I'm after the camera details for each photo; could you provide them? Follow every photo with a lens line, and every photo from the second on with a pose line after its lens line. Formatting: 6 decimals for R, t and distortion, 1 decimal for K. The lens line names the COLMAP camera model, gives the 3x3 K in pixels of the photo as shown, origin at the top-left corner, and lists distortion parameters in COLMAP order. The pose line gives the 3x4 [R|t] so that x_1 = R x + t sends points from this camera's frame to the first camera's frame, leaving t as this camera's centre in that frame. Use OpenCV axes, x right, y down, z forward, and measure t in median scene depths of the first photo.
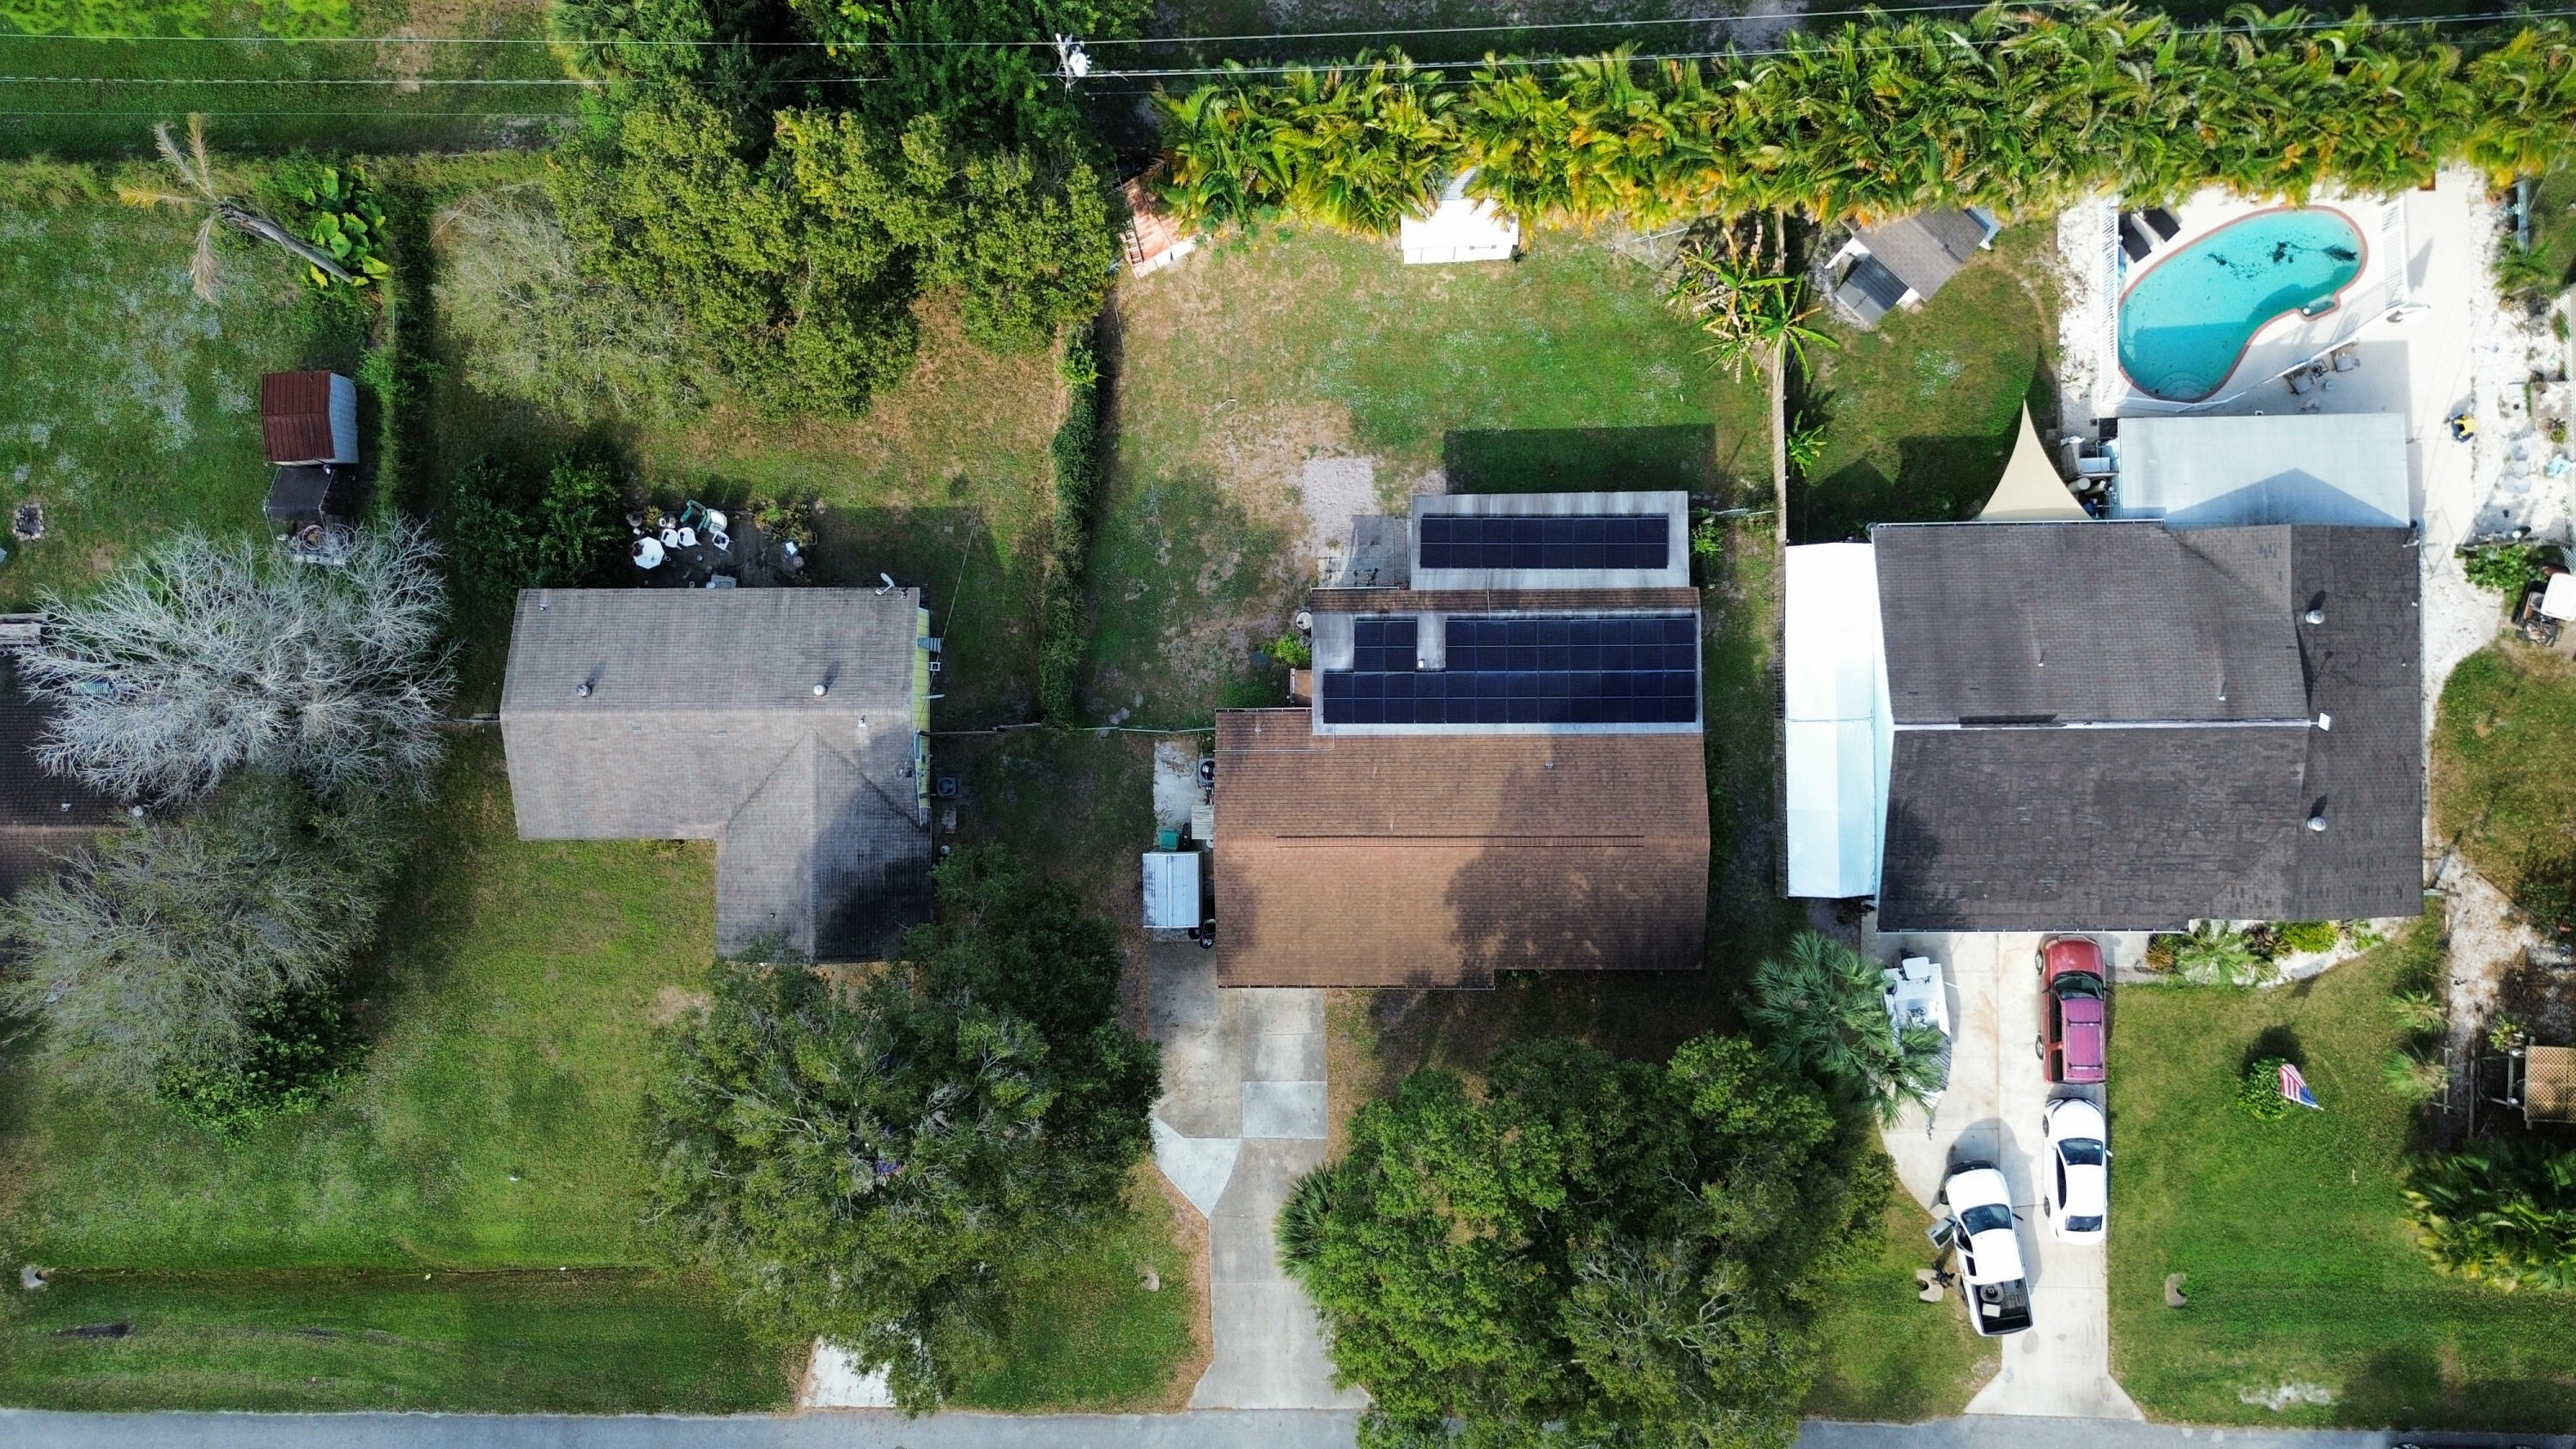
lens RADIAL K [[1818.9, 0, 1280.6], [0, 1818.9, 729.9], [0, 0, 1]] dist [0.073282, -0.085450]
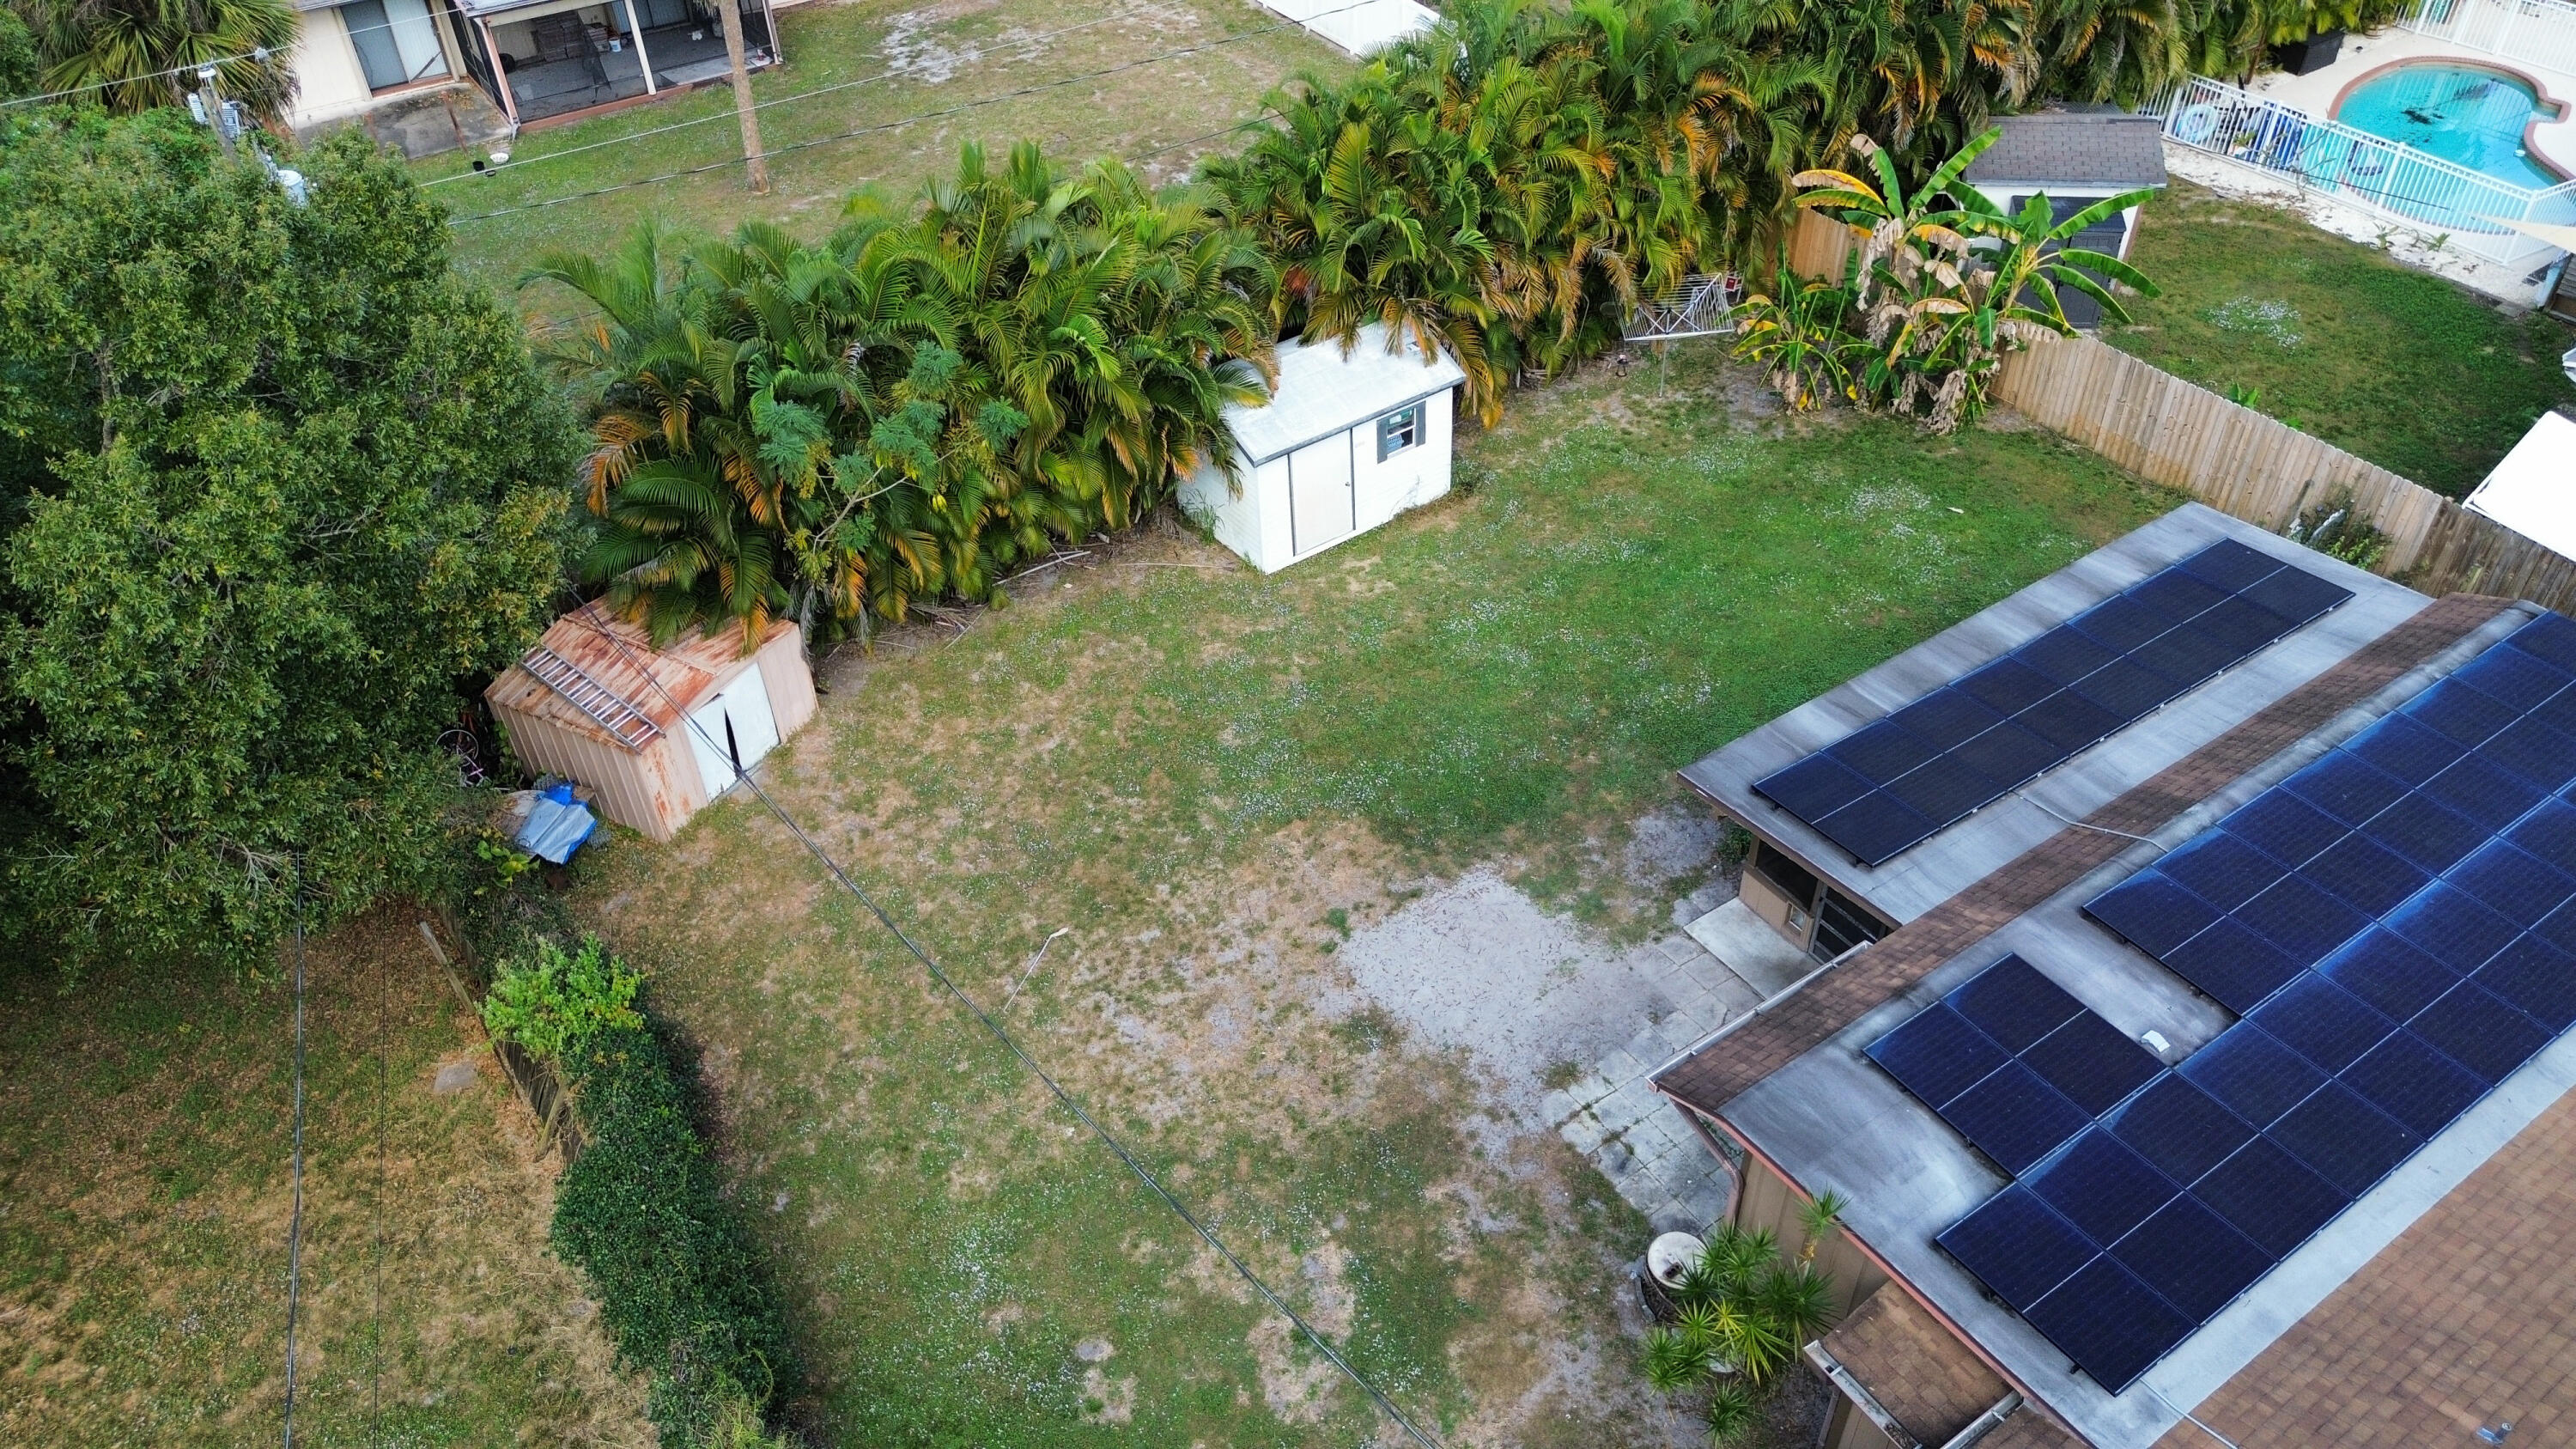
lens RADIAL K [[1817.1, 0, 1288.0], [0, 1817.1, 724.5], [0, 0, 1]] dist [0.080248, -0.086851]
pose [[0.829971, -0.337022, 0.444482, -0.134223], [0.557466, 0.528992, -0.639843, 0.041460], [-0.019486, 0.778835, 0.626926, 0.788675]]
